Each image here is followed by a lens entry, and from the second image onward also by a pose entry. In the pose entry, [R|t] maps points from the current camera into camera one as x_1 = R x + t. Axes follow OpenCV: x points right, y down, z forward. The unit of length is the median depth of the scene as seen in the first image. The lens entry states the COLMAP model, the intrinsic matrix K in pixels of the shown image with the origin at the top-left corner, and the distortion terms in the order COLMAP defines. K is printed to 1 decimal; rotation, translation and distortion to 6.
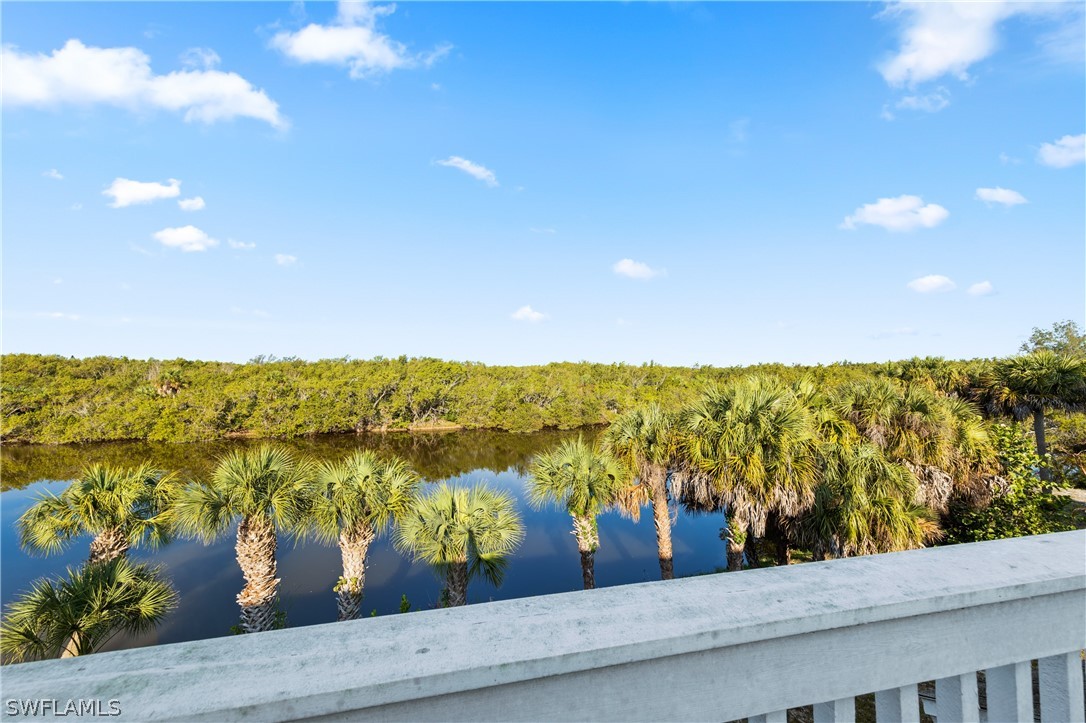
lens RADIAL K [[385.4, 0, 540.0], [0, 385.4, 358.9], [0, 0, 1]] dist [0.000052, -0.000011]
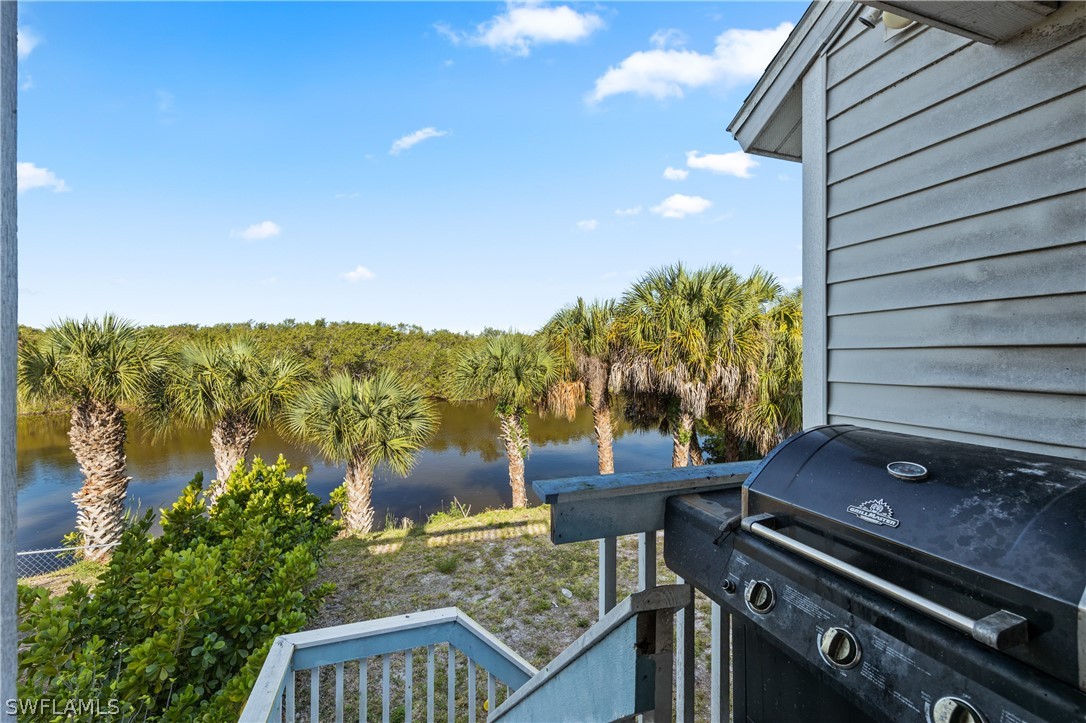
lens RADIAL K [[449.7, 0, 537.7], [0, 449.7, 351.6], [0, 0, 1]] dist [-0.002211, 0.000057]
pose [[0.995084, 0.001739, 0.099022, 0.076914], [-0.003931, 0.999751, 0.021946, 0.267751], [-0.098959, -0.022227, 0.994843, -0.015893]]
